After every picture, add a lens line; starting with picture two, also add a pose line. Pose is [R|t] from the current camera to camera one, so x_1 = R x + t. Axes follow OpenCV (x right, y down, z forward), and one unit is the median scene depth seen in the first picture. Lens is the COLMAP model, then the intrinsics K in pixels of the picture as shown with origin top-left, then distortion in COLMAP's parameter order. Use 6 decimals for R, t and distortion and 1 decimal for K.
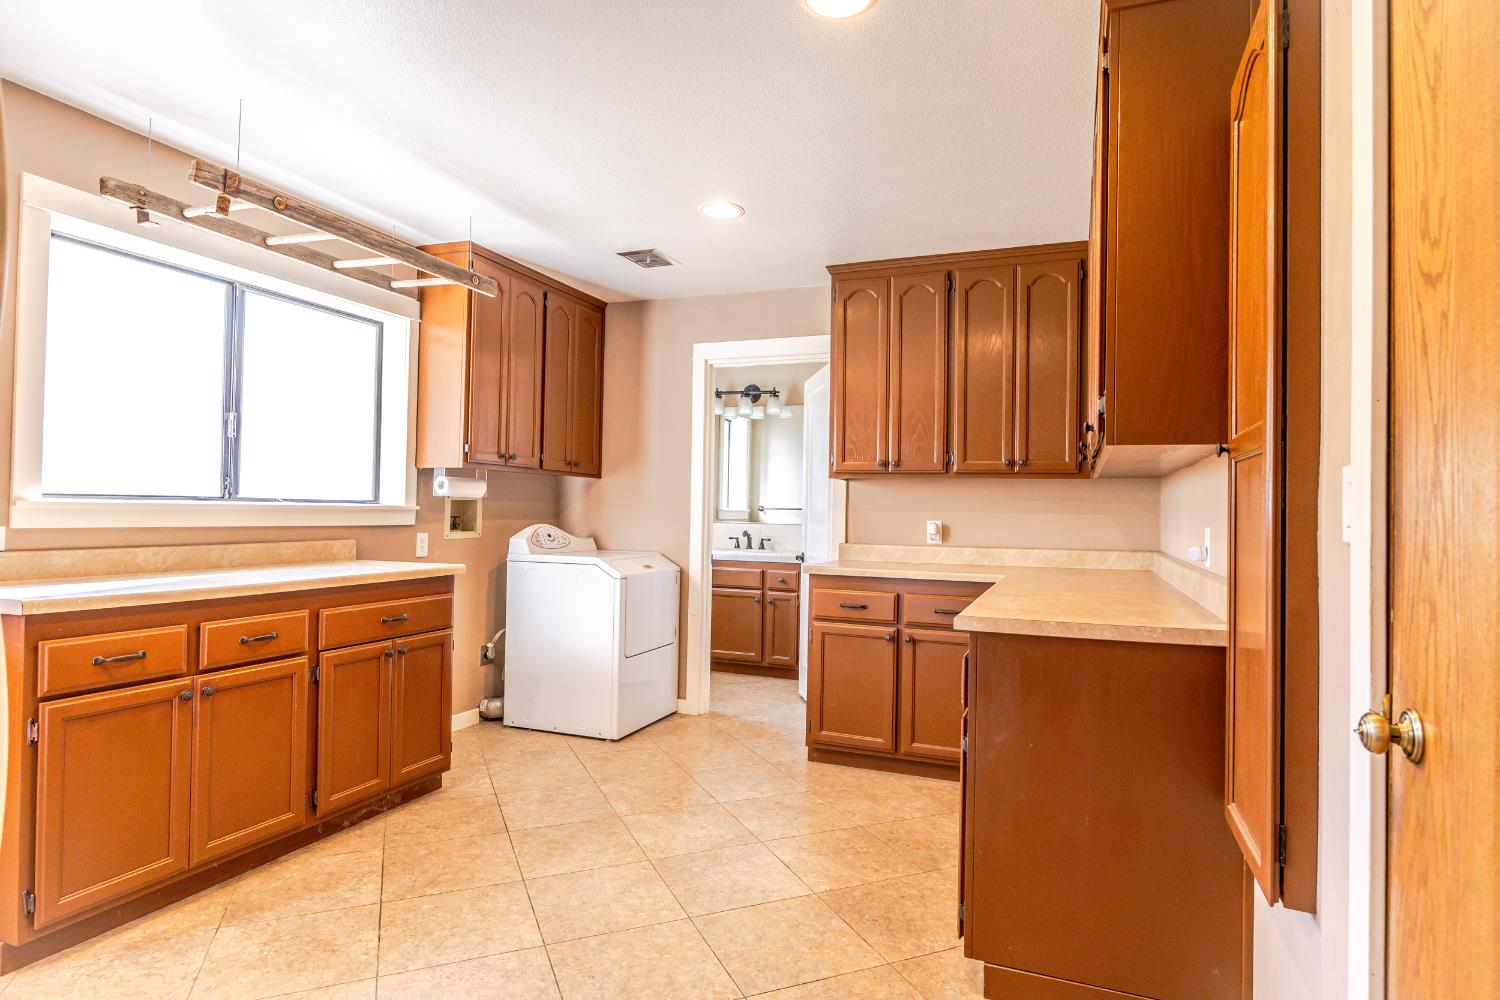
lens RADIAL K [[838.3, 0, 745.8], [0, 838.3, 504.2], [0, 0, 1]] dist [-0.027041, -0.000270]
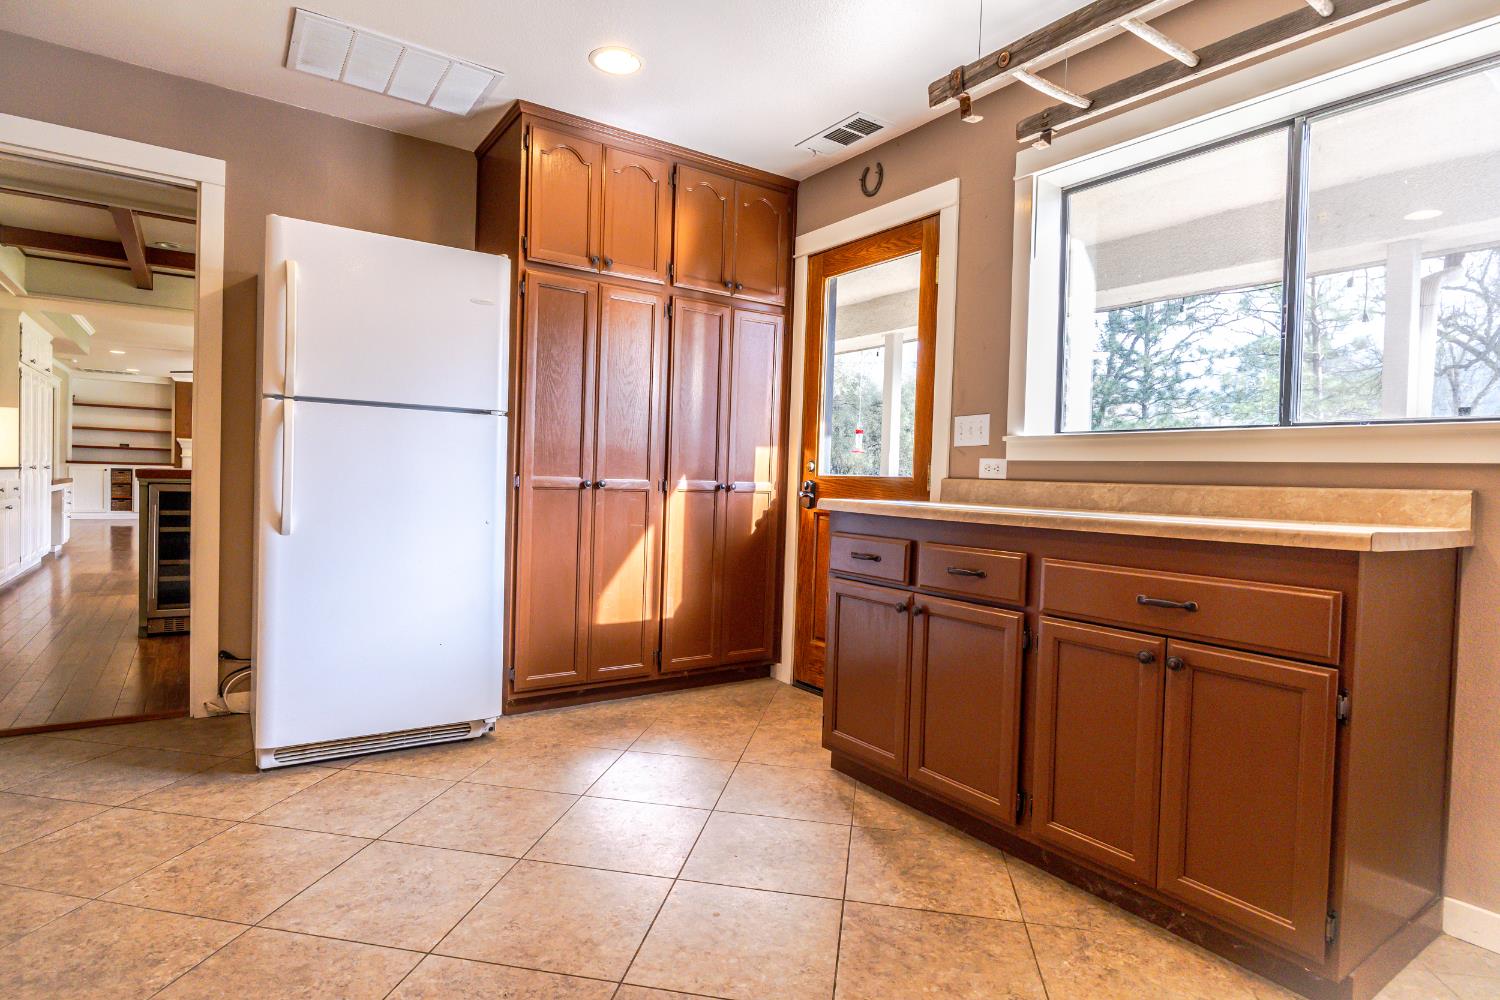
lens RADIAL K [[810.7, 0, 778.1], [0, 810.7, 502.0], [0, 0, 1]] dist [-0.010183, 0.000603]
pose [[-0.554190, -0.014743, -0.832260, 0.234484], [-0.038735, 0.999217, 0.008092, 0.084762], [0.831489, 0.036722, -0.554327, 1.267345]]
